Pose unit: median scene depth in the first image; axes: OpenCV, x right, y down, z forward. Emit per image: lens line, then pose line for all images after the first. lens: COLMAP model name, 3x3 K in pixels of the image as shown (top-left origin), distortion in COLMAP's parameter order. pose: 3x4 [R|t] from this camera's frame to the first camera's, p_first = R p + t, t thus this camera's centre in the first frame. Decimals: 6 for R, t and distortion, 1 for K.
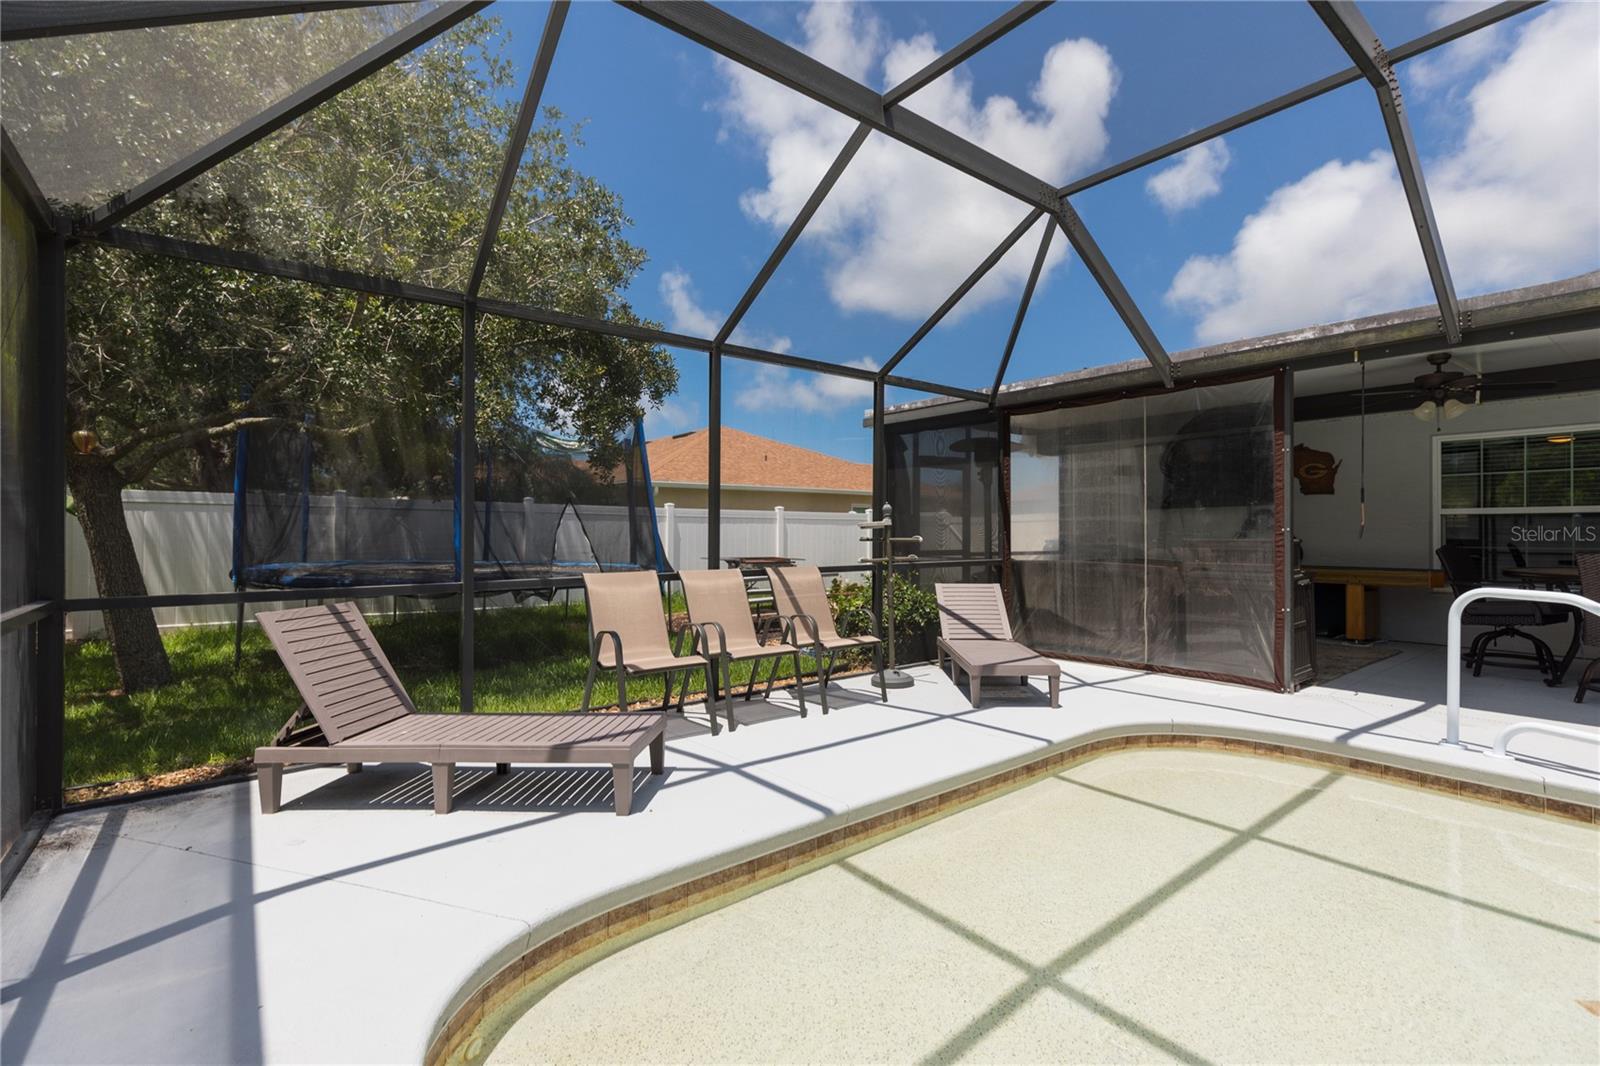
lens RADIAL K [[712.2, 0, 805.5], [0, 712.2, 532.3], [0, 0, 1]] dist [-0.001639, 0.000127]
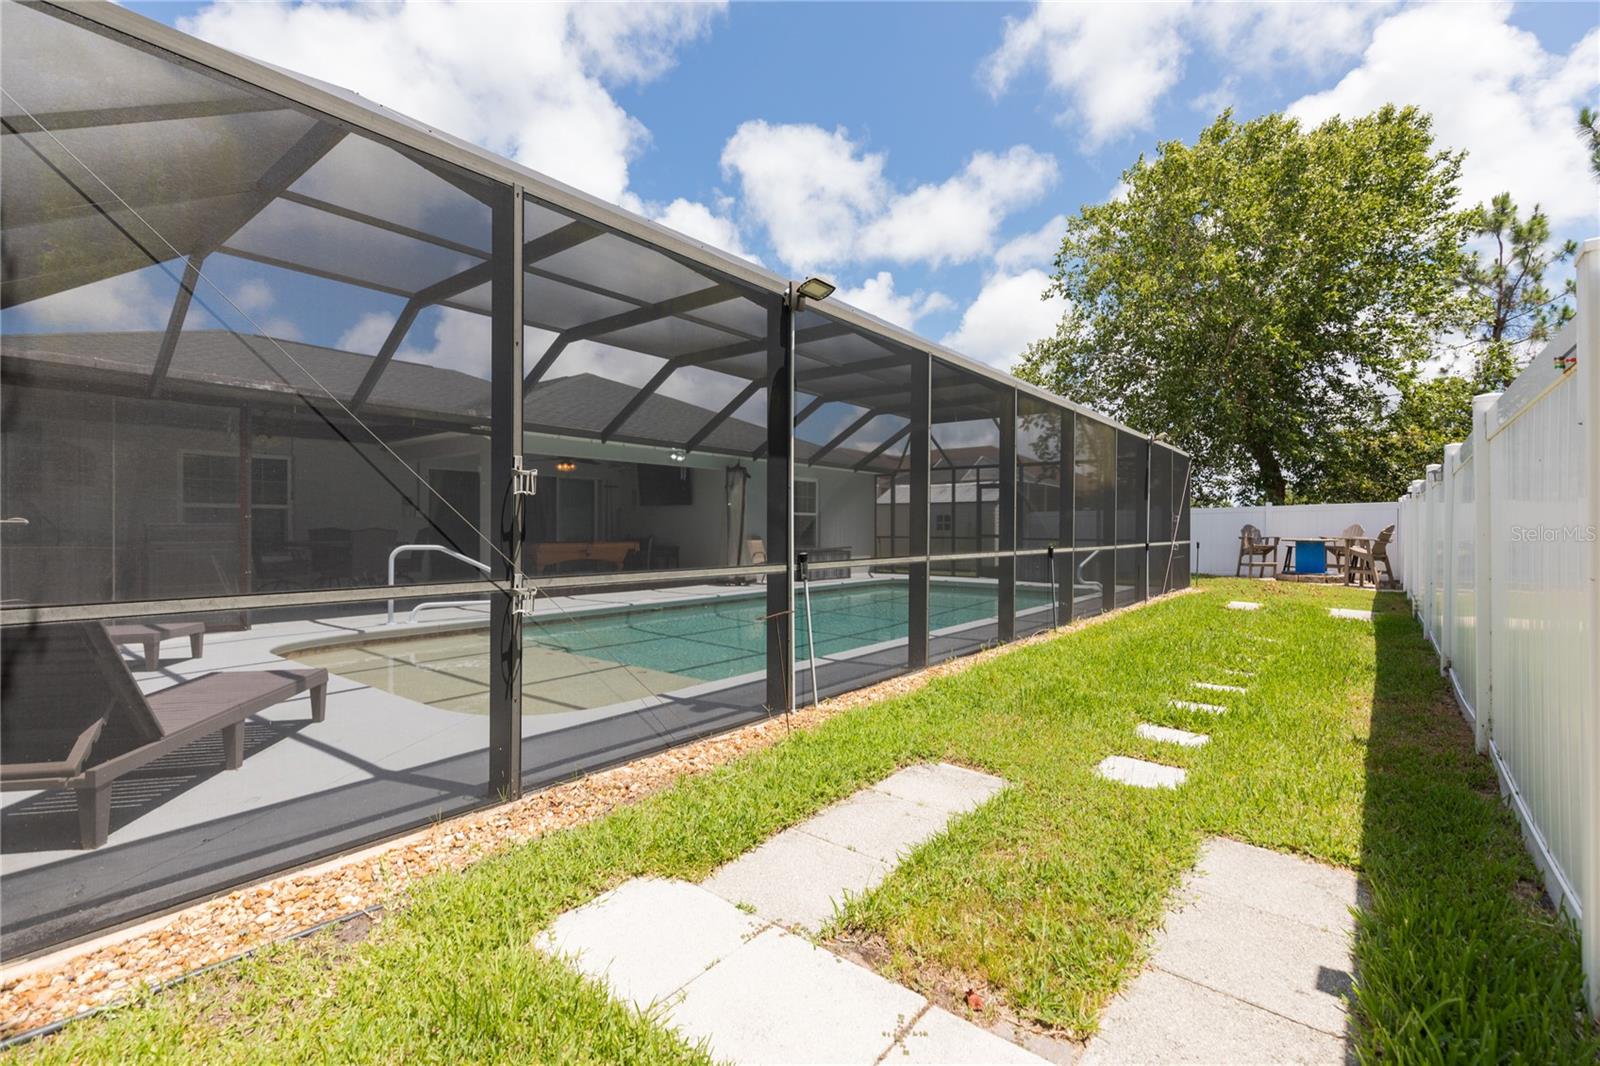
lens RADIAL K [[712.2, 0, 803.4], [0, 712.2, 528.2], [0, 0, 1]] dist [-0.001639, 0.000127]
pose [[-0.215338, -0.007117, 0.976514, -1.718138], [-0.006458, 0.999962, 0.005864, 0.007928], [-0.976518, -0.005043, -0.215376, 0.365813]]
